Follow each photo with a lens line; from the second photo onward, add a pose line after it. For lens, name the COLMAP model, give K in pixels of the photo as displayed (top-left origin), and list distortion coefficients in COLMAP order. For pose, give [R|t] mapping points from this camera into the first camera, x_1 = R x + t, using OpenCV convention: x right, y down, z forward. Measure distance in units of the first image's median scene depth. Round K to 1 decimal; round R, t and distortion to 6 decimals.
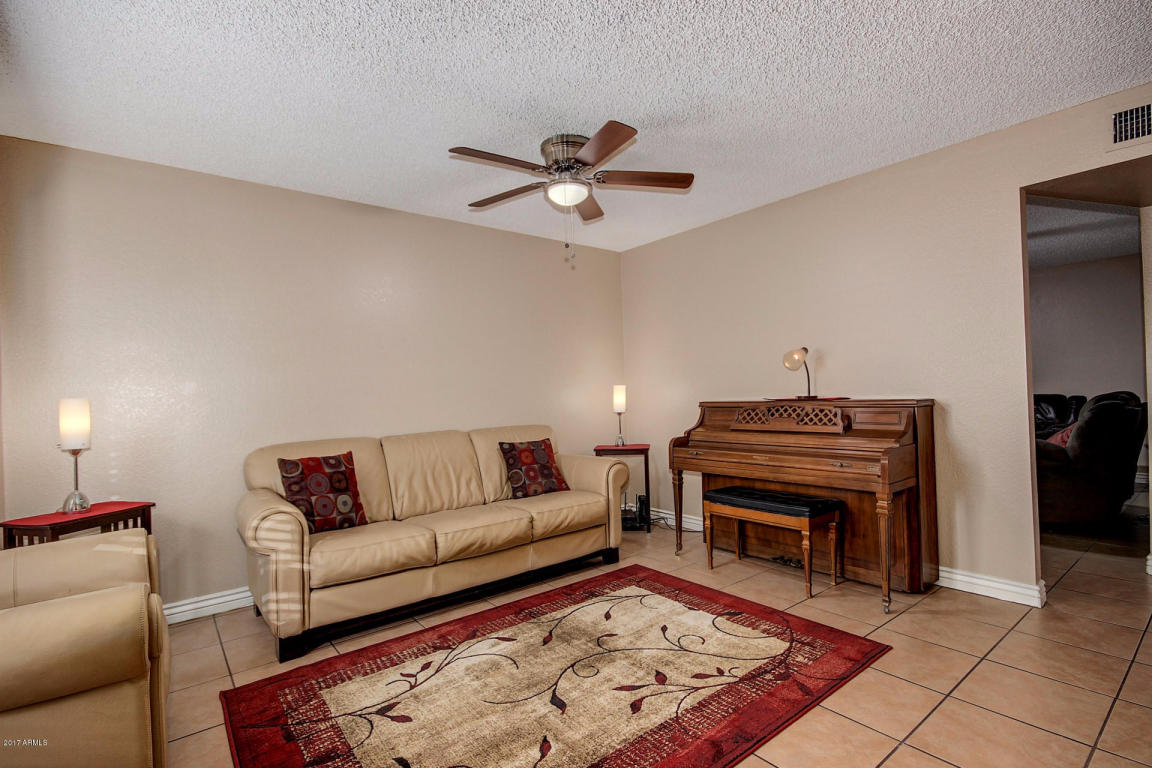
lens RADIAL K [[534.1, 0, 571.1], [0, 534.1, 389.1], [0, 0, 1]] dist [-0.000751, -0.005842]
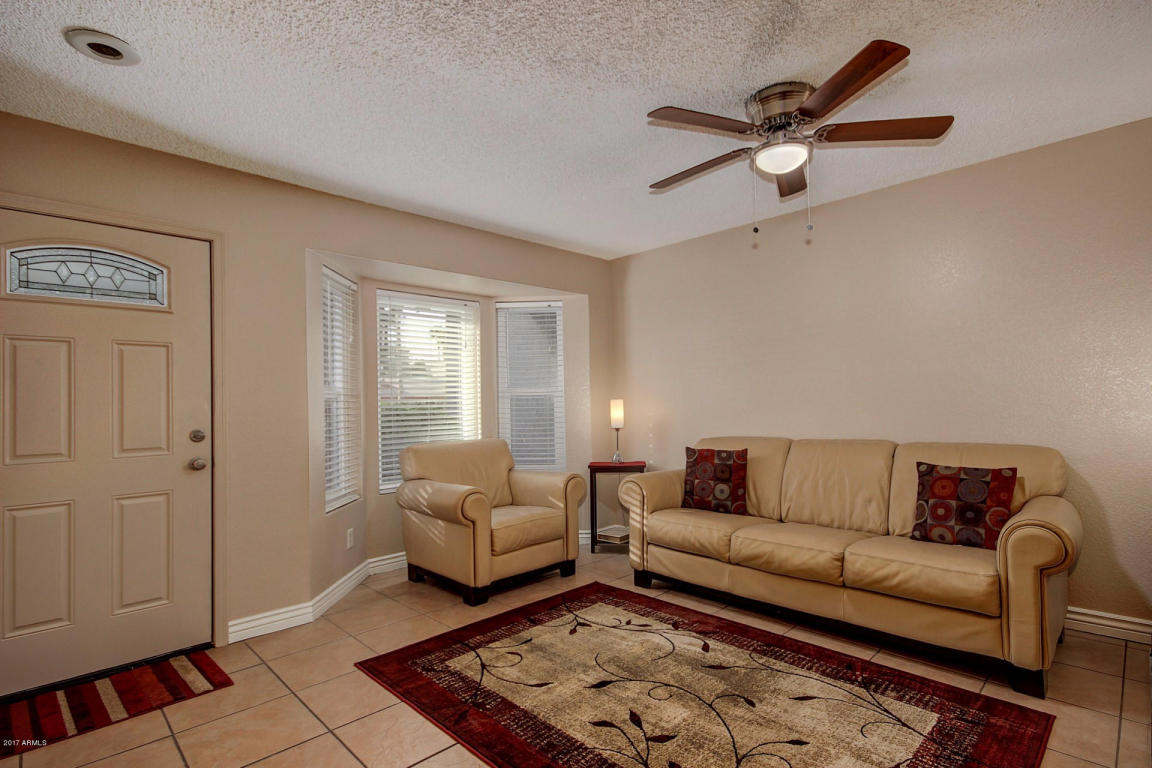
lens RADIAL K [[534.1, 0, 573.3], [0, 534.1, 388.5], [0, 0, 1]] dist [-0.000751, -0.005842]
pose [[0.127661, -0.002417, -0.991815, 0.739899], [0.023475, 0.999724, 0.000585, -0.021832], [0.991540, -0.023357, 0.127682, 0.559454]]
